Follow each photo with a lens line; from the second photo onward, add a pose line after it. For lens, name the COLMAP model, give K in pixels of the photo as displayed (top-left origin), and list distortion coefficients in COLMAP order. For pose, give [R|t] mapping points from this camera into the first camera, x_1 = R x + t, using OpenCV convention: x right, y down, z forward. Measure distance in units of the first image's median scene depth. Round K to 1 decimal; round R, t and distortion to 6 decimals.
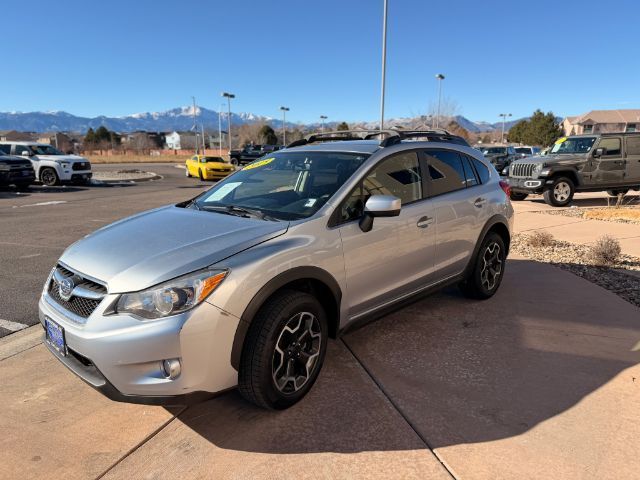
lens RADIAL K [[478.1, 0, 320.0], [0, 478.1, 240.0], [0, 0, 1]] dist [-0.023177, -0.002028]
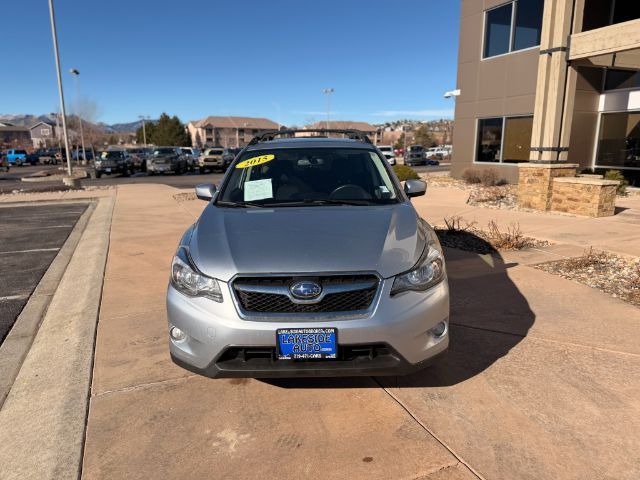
lens RADIAL K [[478.1, 0, 320.0], [0, 478.1, 240.0], [0, 0, 1]] dist [-0.023177, -0.002028]
pose [[0.686442, -0.129814, 0.715504, -0.103120], [0.132667, 0.989780, 0.052297, -0.003663], [-0.714980, 0.059024, 0.696649, 0.029461]]
